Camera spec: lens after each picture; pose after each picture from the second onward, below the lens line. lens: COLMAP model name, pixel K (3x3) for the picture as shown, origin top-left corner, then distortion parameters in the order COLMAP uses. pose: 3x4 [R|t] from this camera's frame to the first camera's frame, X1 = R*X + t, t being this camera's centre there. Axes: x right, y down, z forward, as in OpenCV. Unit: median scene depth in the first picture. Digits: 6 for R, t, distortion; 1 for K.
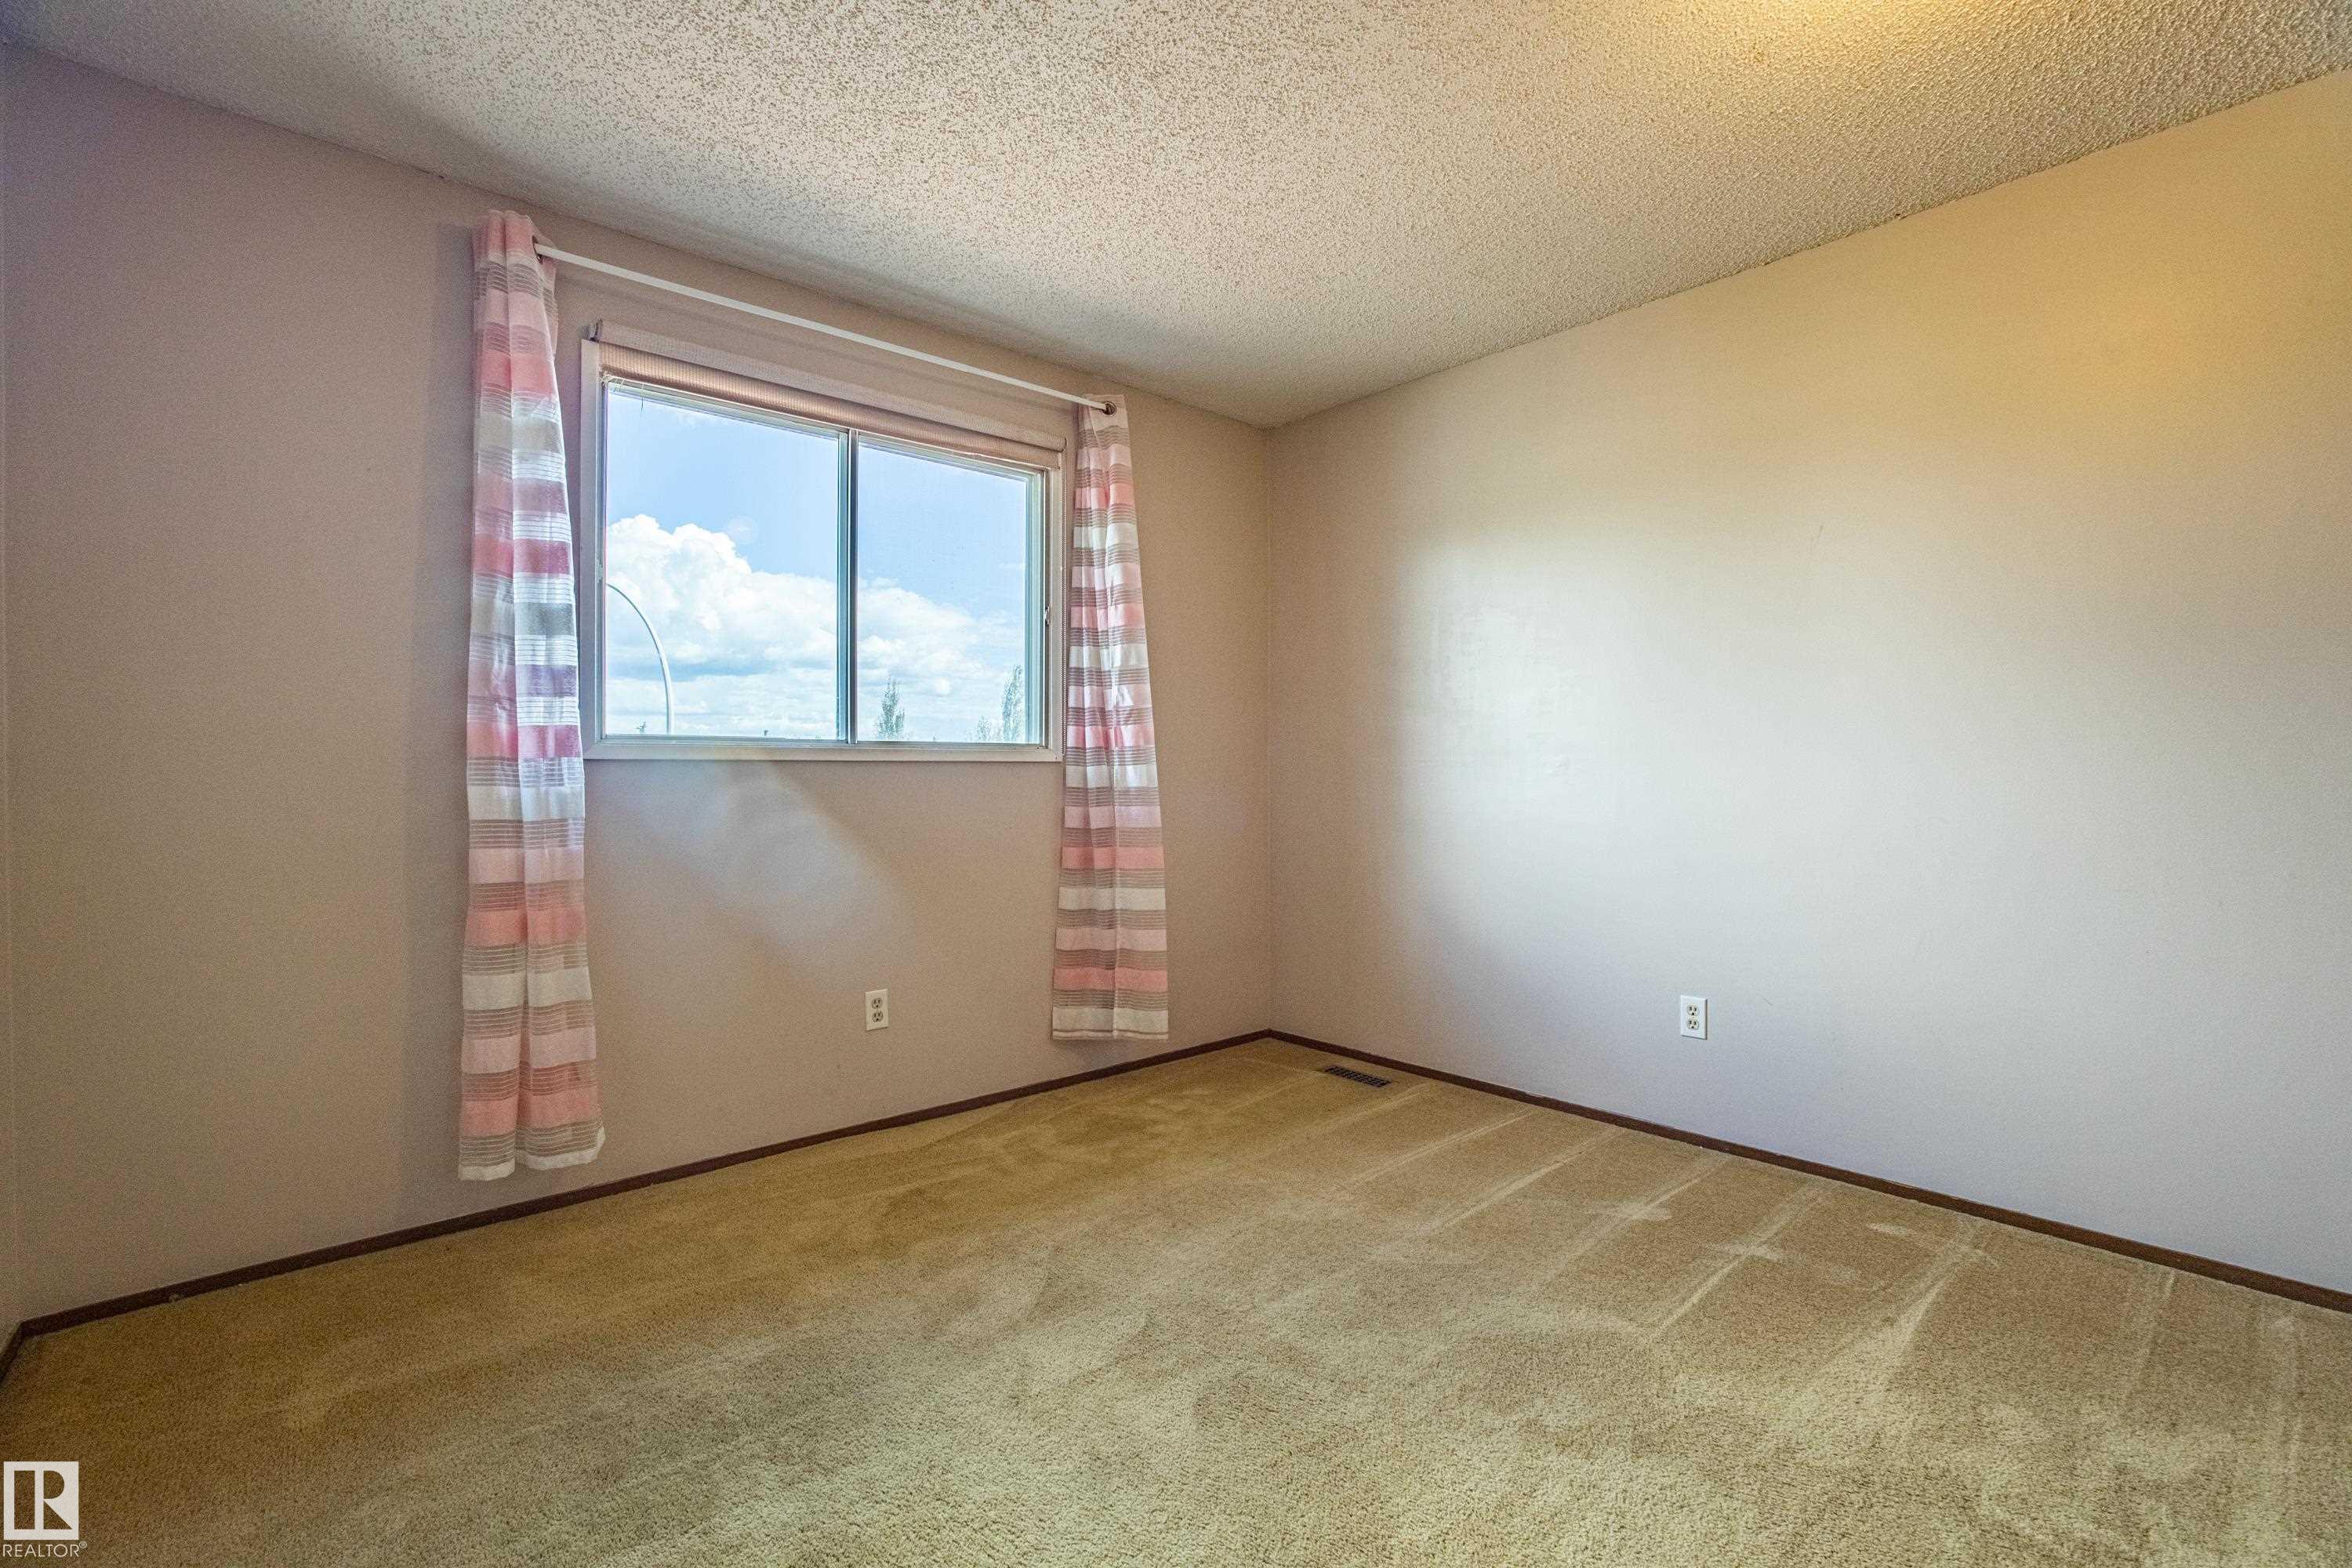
lens RADIAL K [[1051.4, 0, 1174.9], [0, 1051.4, 794.9], [0, 0, 1]] dist [-0.002600, -0.000219]
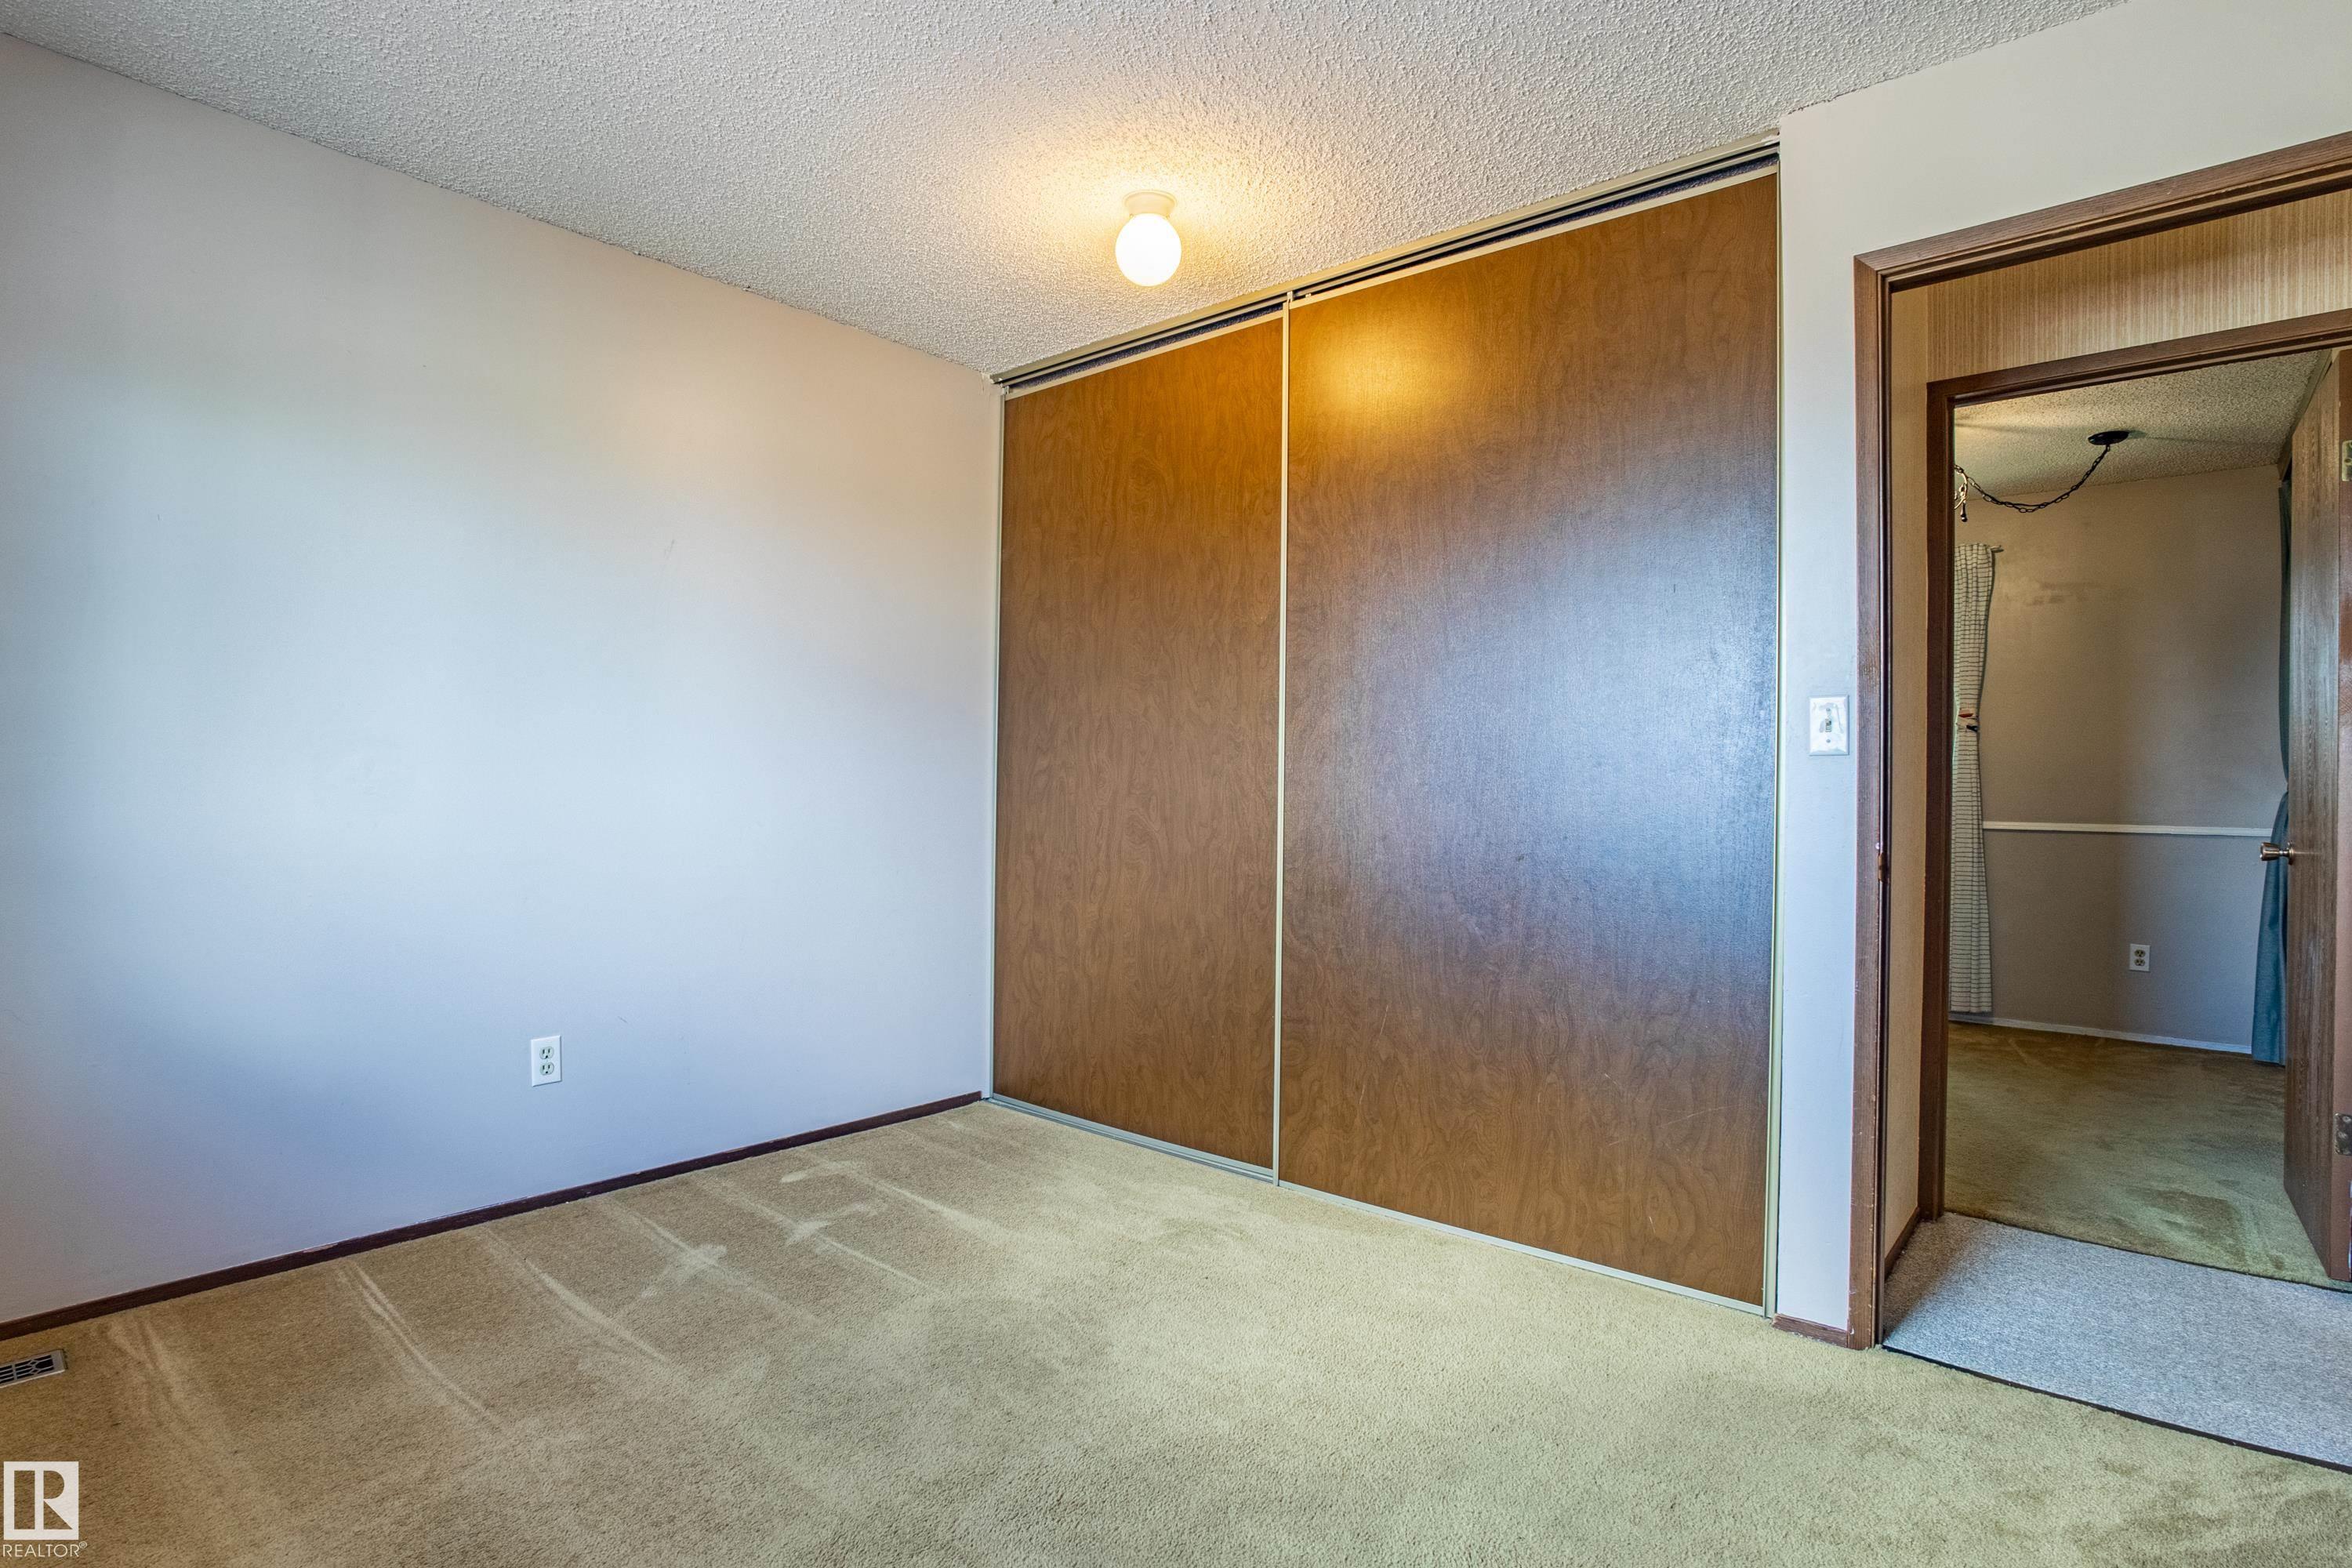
lens RADIAL K [[1167.1, 0, 1181.8], [0, 1167.1, 787.4], [0, 0, 1]] dist [-0.004830, -0.000770]
pose [[-0.146529, 0.004817, 0.989195, -0.636753], [0.001832, 0.999988, -0.004598, -0.011850], [-0.989205, 0.001138, -0.146536, 0.728066]]
